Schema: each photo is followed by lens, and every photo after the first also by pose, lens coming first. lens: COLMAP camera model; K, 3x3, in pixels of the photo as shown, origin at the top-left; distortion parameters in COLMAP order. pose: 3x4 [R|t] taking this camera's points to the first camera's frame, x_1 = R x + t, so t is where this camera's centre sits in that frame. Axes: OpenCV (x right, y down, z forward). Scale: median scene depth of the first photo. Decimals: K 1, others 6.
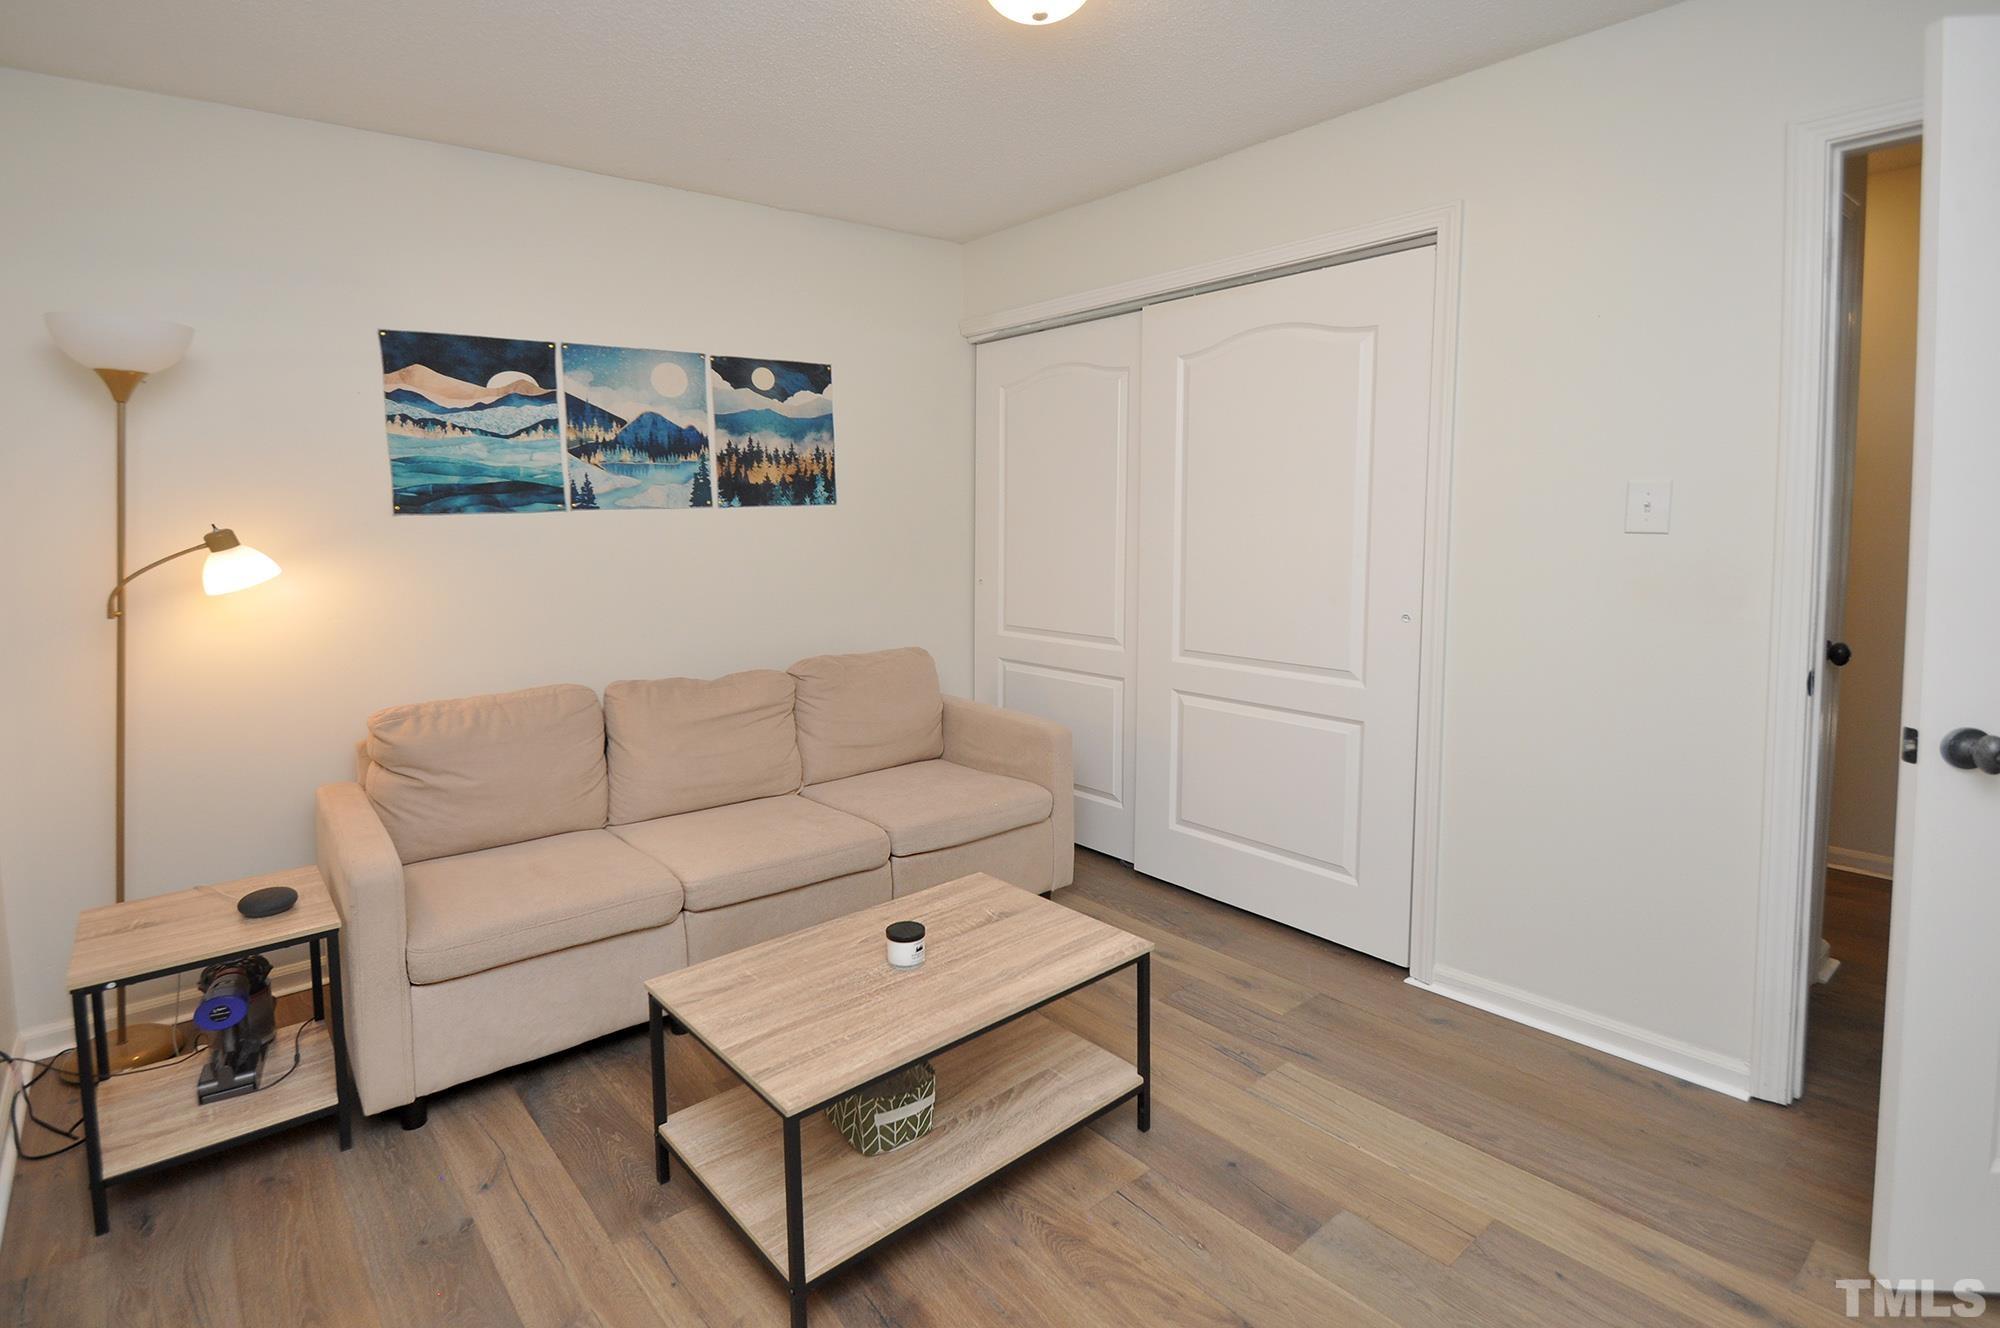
lens RADIAL K [[989.5, 0, 979.4], [0, 989.5, 685.3], [0, 0, 1]] dist [-0.015322, -0.001367]
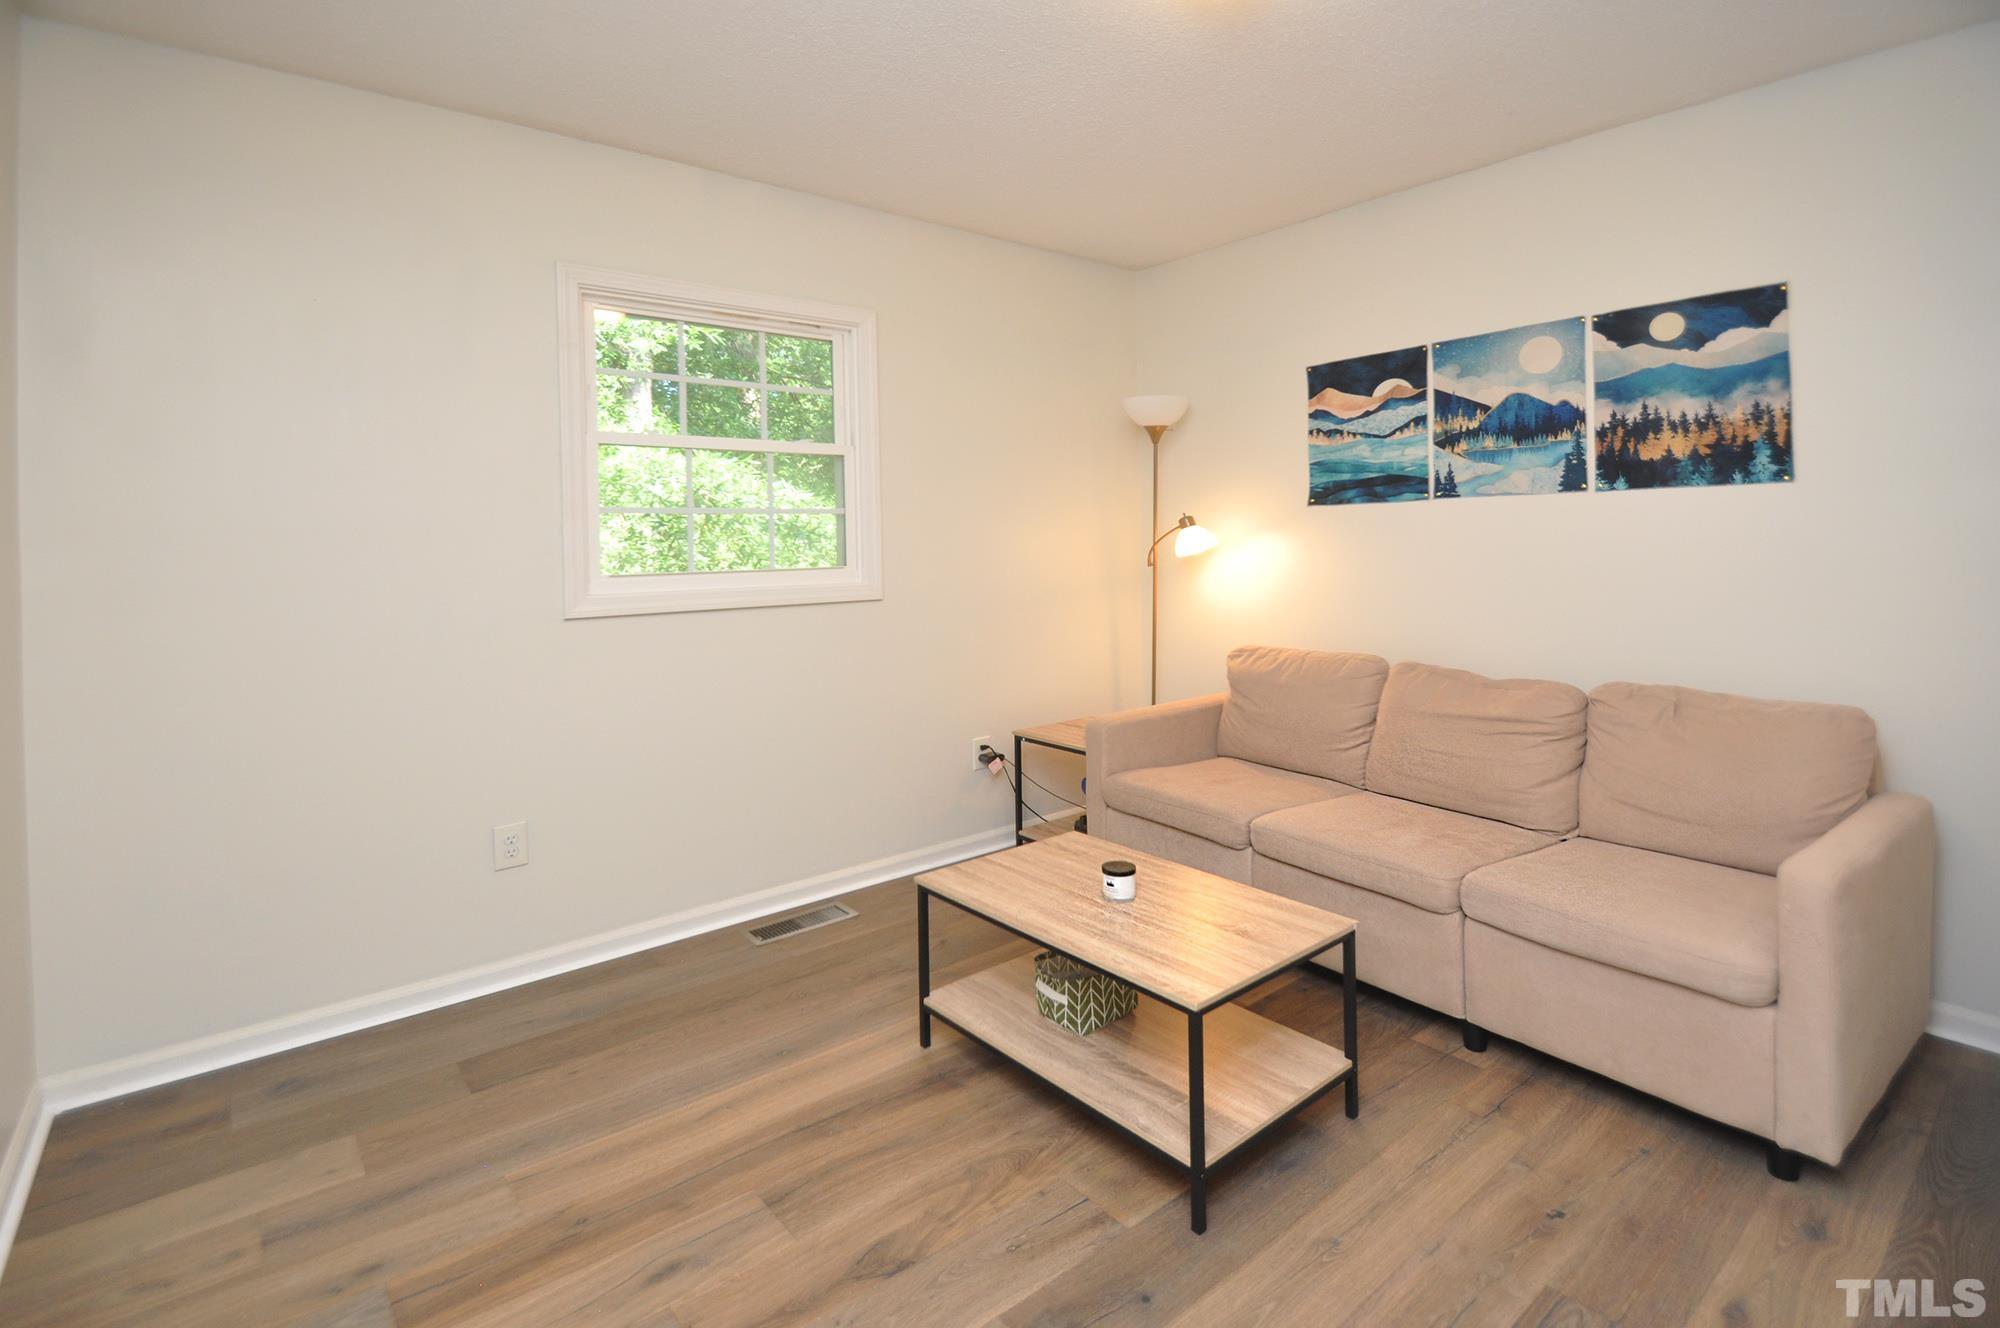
lens RADIAL K [[989.5, 0, 979.4], [0, 989.5, 685.3], [0, 0, 1]] dist [-0.015322, -0.001367]
pose [[-0.050656, 0.165355, -0.984932, 0.688599], [-0.152914, 0.973286, 0.171264, -0.087381], [0.986940, 0.159285, -0.024018, 0.565170]]
